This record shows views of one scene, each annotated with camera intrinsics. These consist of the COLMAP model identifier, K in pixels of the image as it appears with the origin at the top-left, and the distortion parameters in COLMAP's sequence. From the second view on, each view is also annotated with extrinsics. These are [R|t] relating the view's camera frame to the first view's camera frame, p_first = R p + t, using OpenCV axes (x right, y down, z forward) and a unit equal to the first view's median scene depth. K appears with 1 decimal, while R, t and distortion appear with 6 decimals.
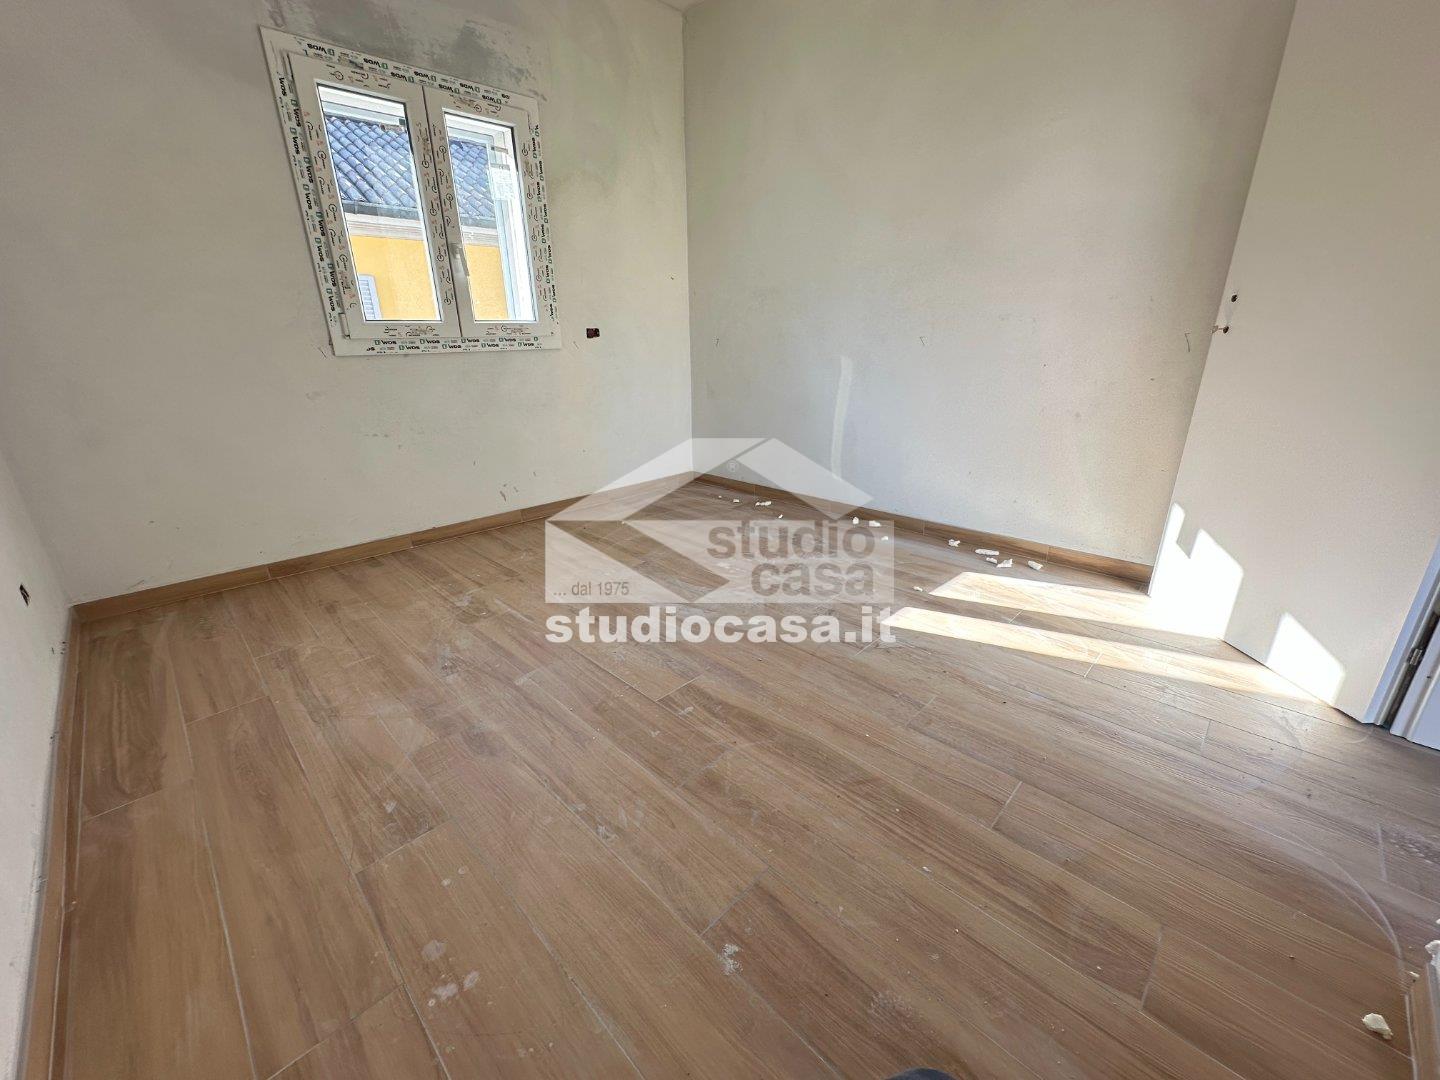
lens RADIAL K [[573.8, 0, 718.4], [0, 573.8, 540.6], [0, 0, 1]] dist [-0.004122, 0.000998]
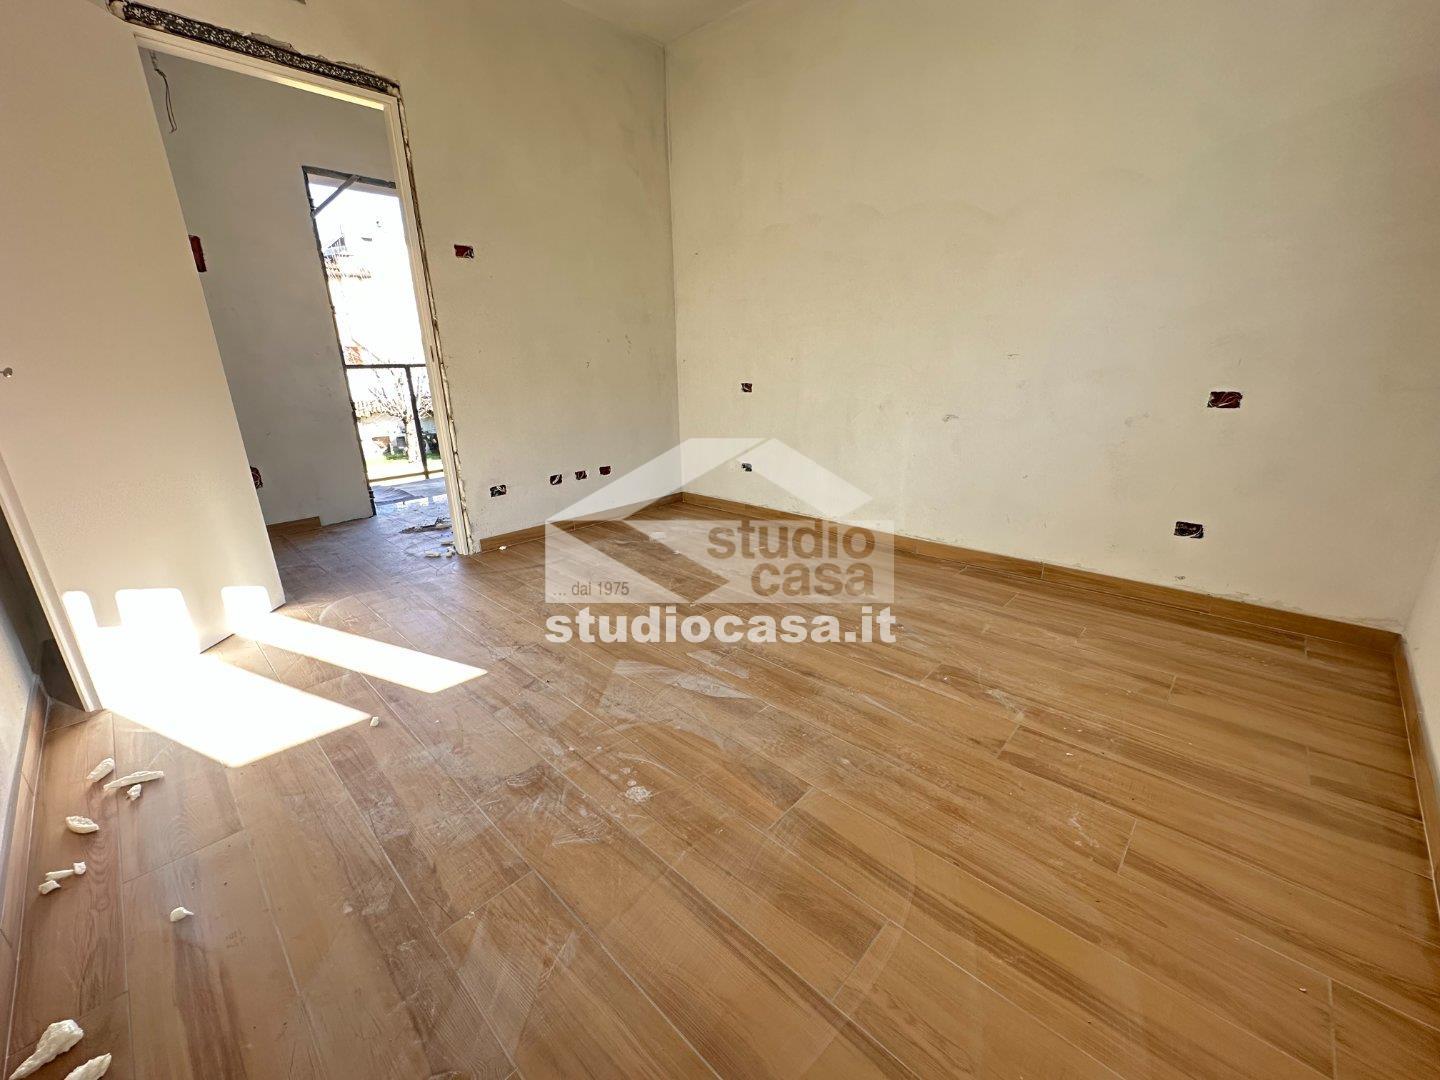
lens RADIAL K [[573.8, 0, 718.4], [0, 573.8, 540.6], [0, 0, 1]] dist [-0.004122, 0.000998]
pose [[-0.999181, 0.038658, -0.011990, -0.098013], [0.023453, 0.794421, 0.606915, -0.686709], [0.032987, 0.606137, -0.794676, 1.932460]]
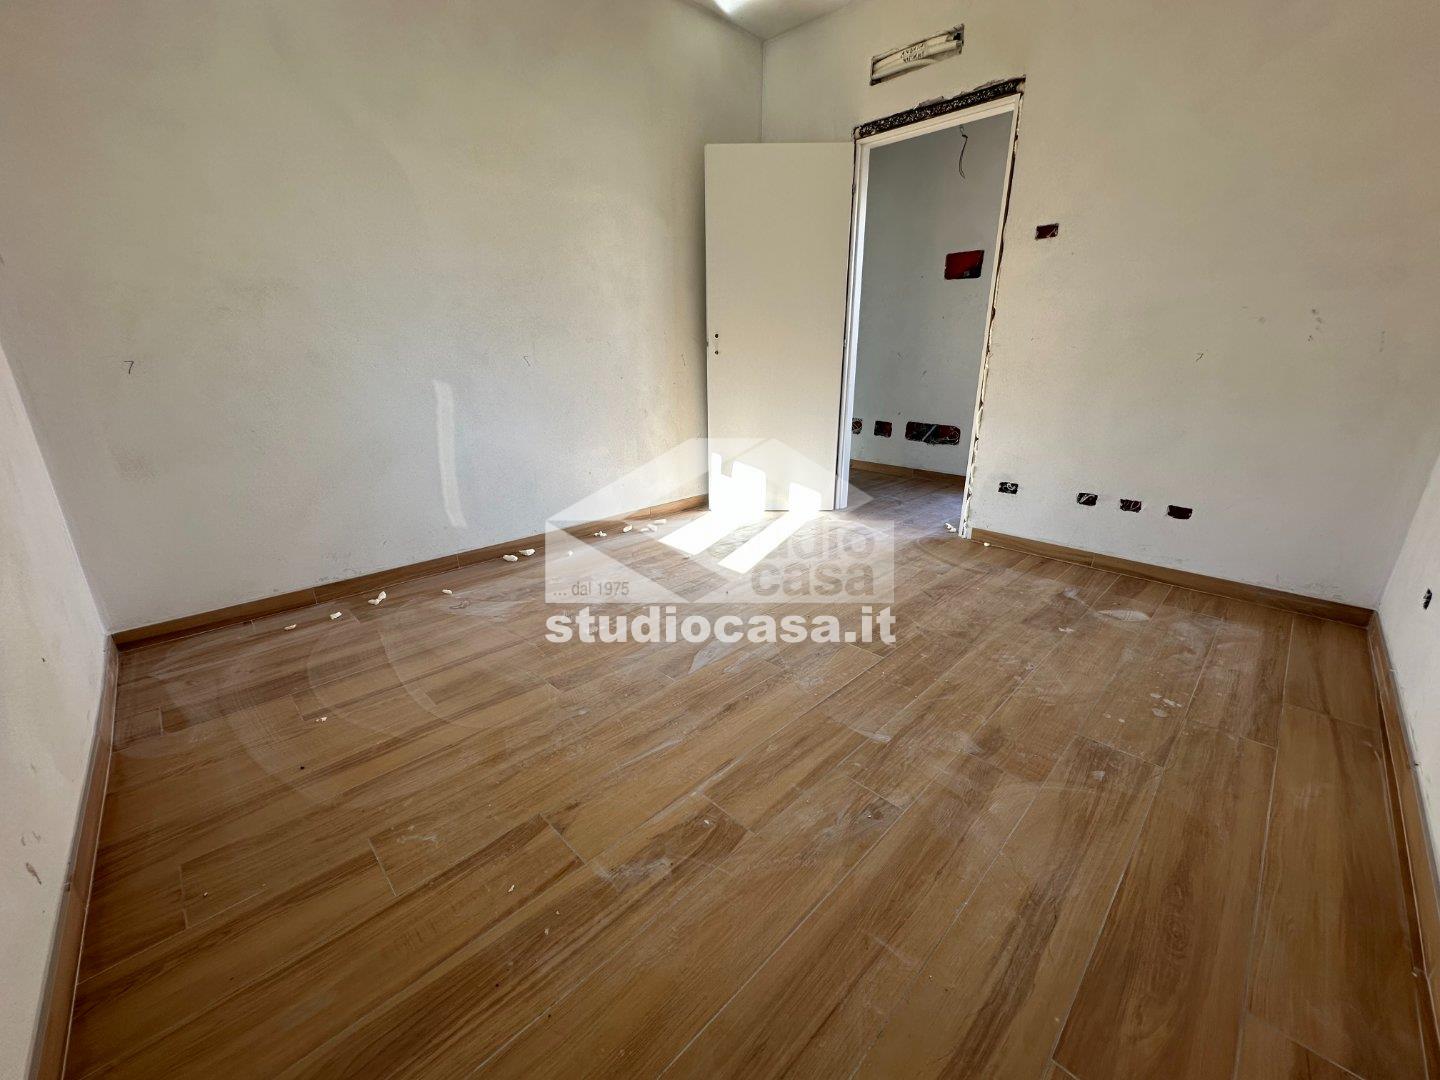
lens RADIAL K [[573.8, 0, 718.4], [0, 573.8, 540.6], [0, 0, 1]] dist [-0.004122, 0.000998]
pose [[0.011824, -0.298443, 0.954354, -1.106390], [0.341106, 0.898375, 0.276712, -0.357548], [-0.939951, 0.322264, 0.112423, 1.053173]]
